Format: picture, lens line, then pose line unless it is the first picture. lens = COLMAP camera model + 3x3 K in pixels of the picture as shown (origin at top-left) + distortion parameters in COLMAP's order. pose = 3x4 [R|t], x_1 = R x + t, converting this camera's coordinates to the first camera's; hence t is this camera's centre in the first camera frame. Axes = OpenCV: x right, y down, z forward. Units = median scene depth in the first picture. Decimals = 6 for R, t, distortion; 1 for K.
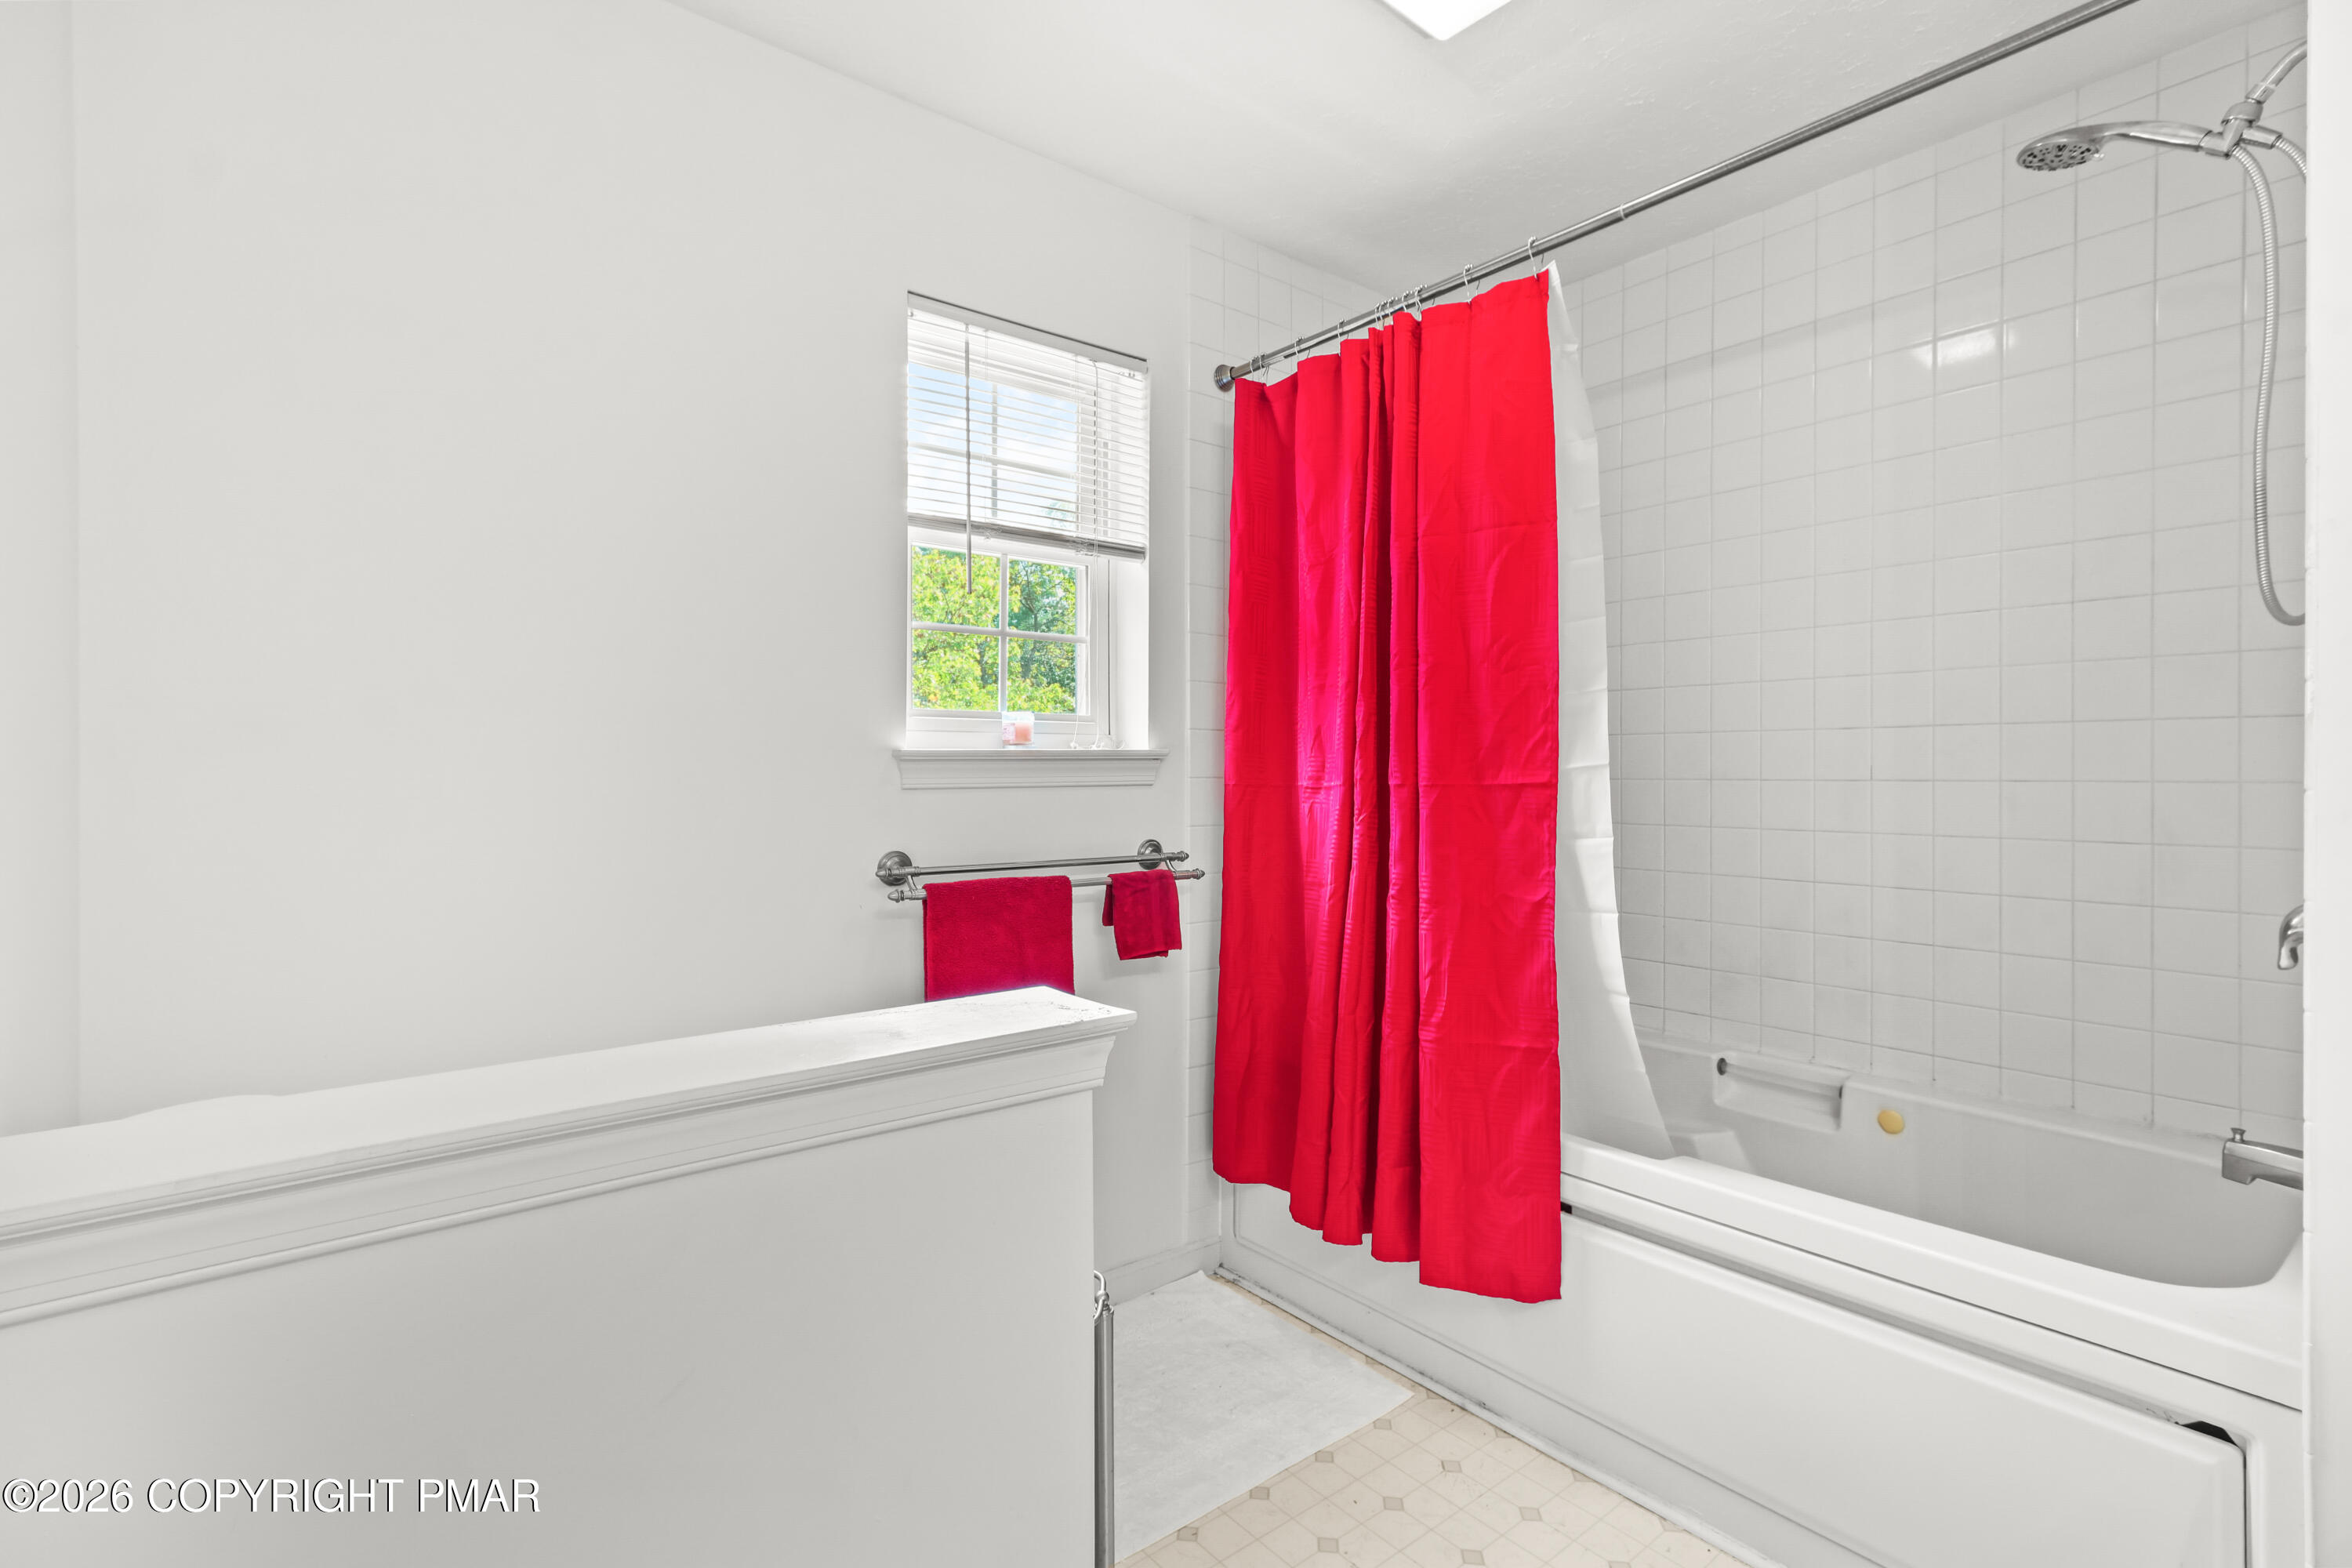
lens RADIAL K [[1071.8, 0, 1176.0], [0, 1071.8, 784.0], [0, 0, 1]] dist [0.002524, -0.000027]
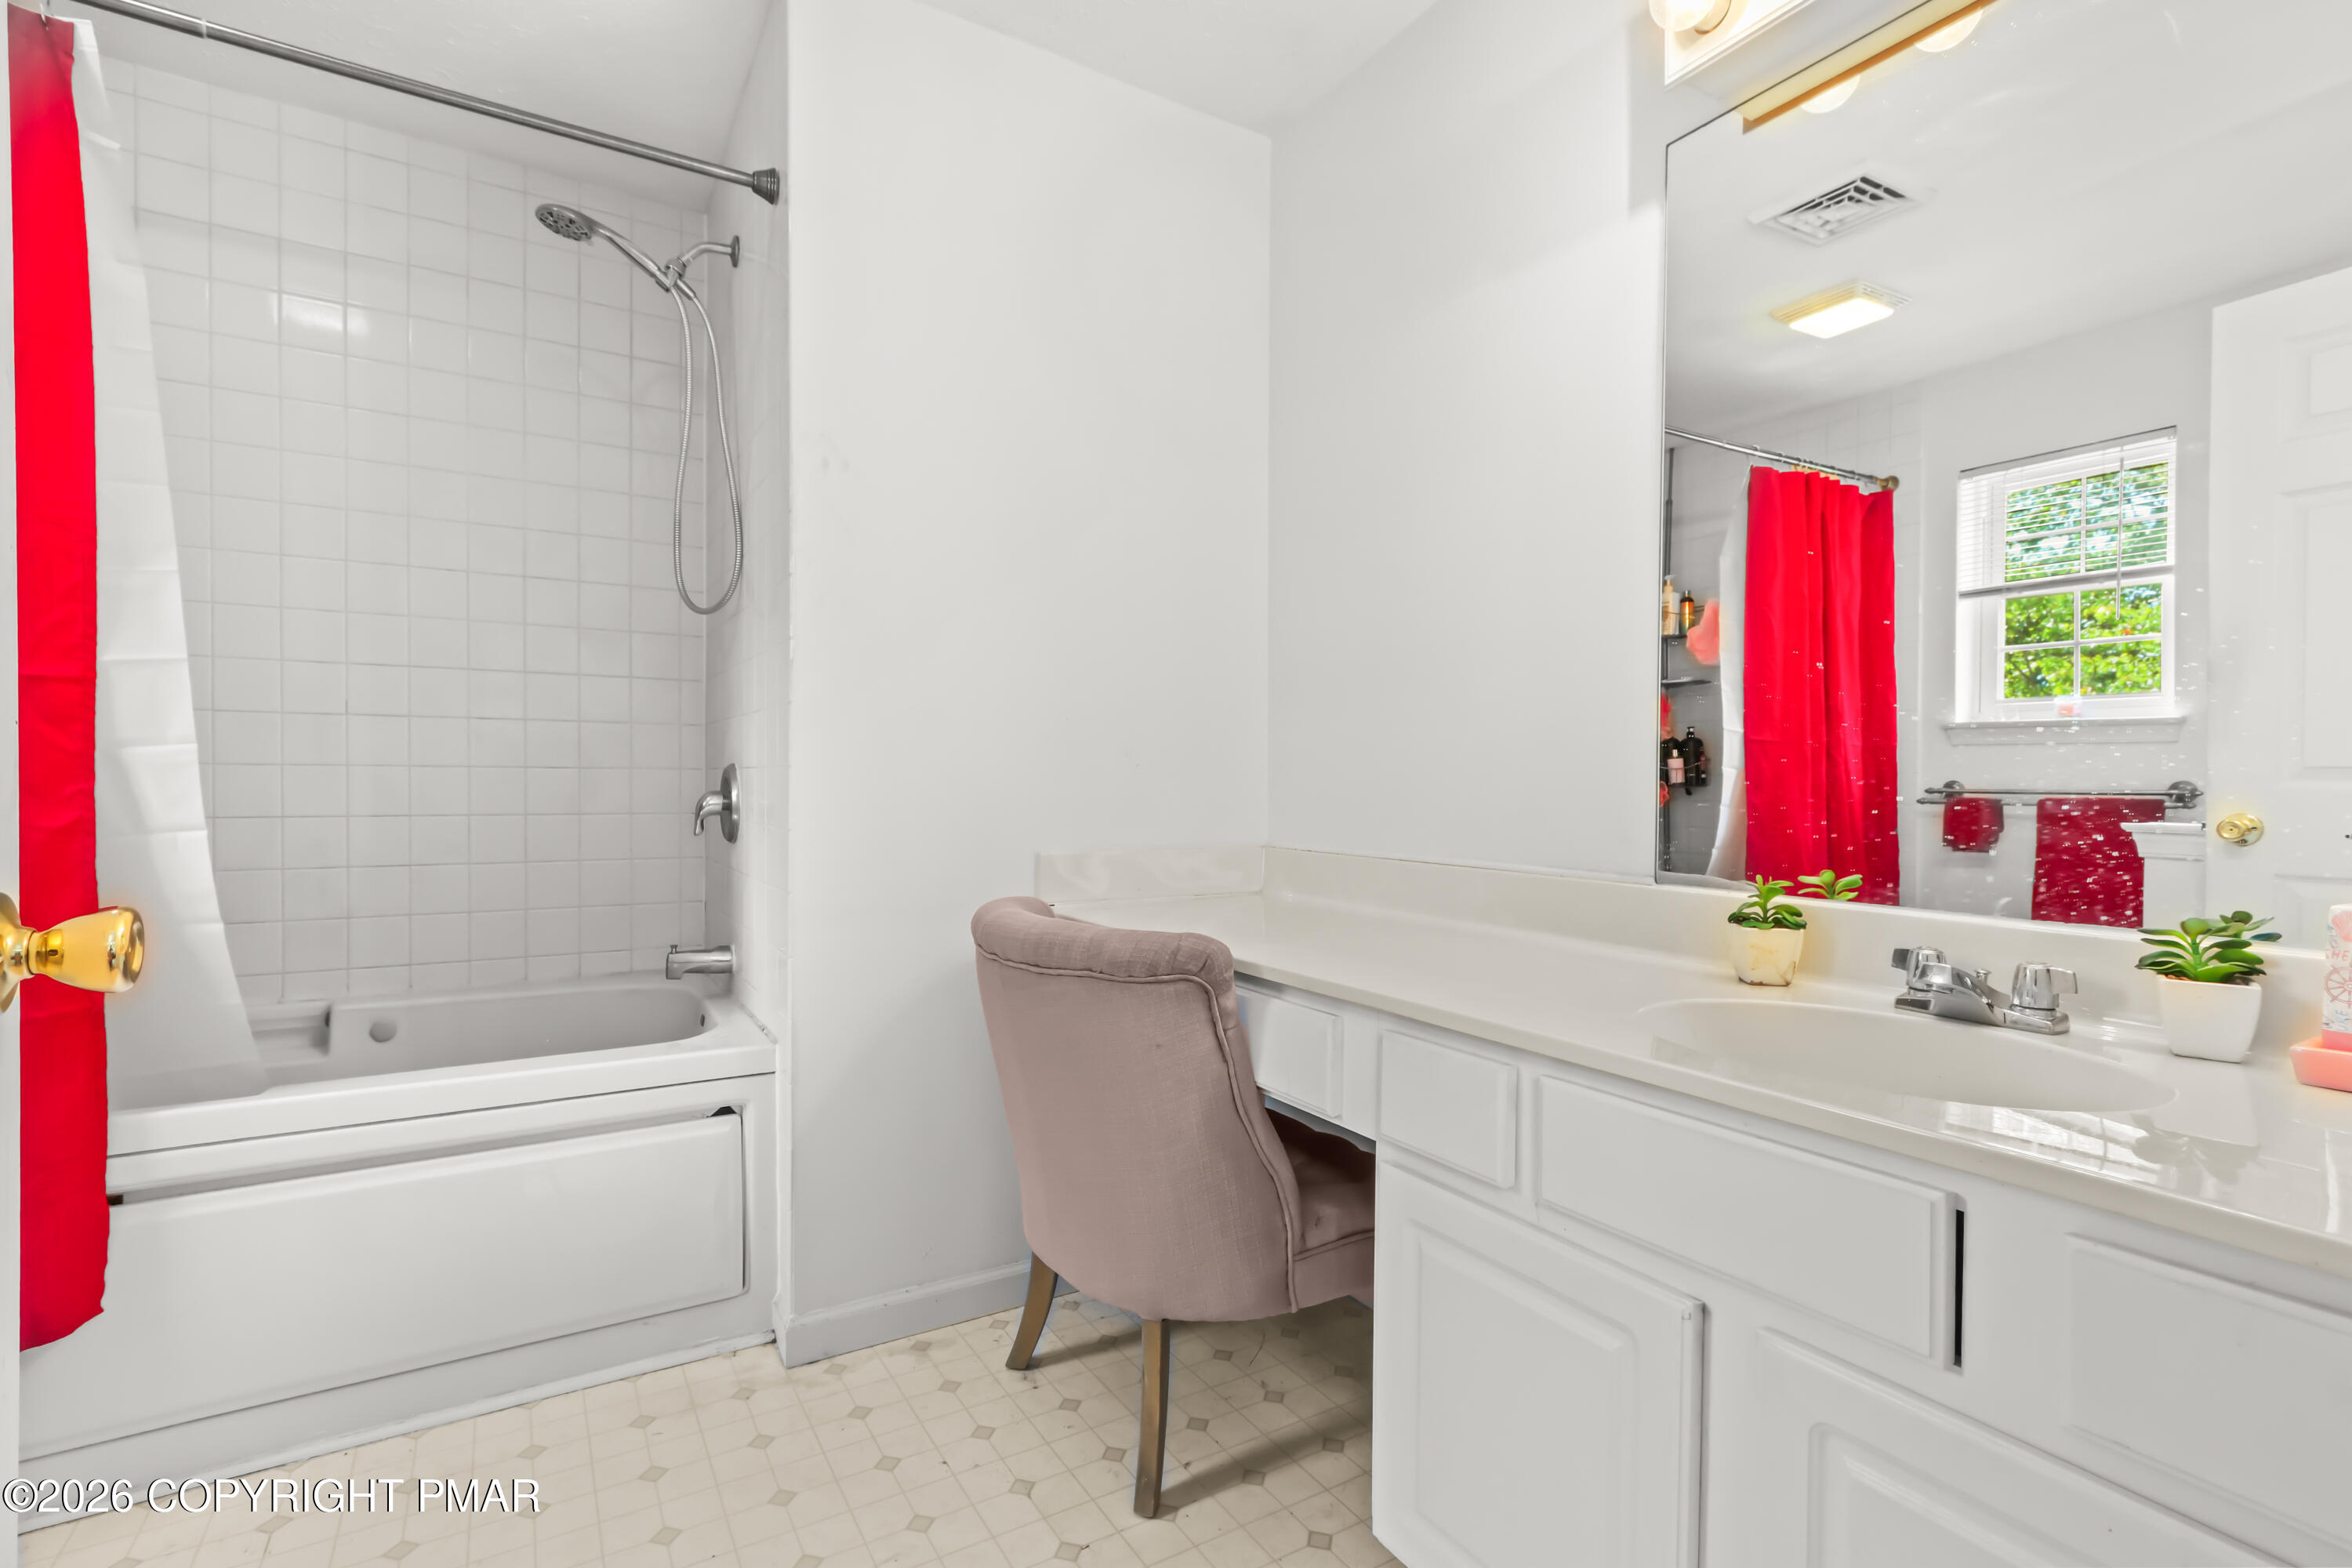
lens RADIAL K [[1007.1, 0, 1176.0], [0, 1007.1, 784.0], [0, 0, 1]] dist [0.000815, 0.000344]
pose [[0.153843, -0.015742, 0.987970, -0.269240], [-0.001943, 0.999866, 0.016234, 0.065206], [-0.988093, -0.004417, 0.153792, 0.081141]]
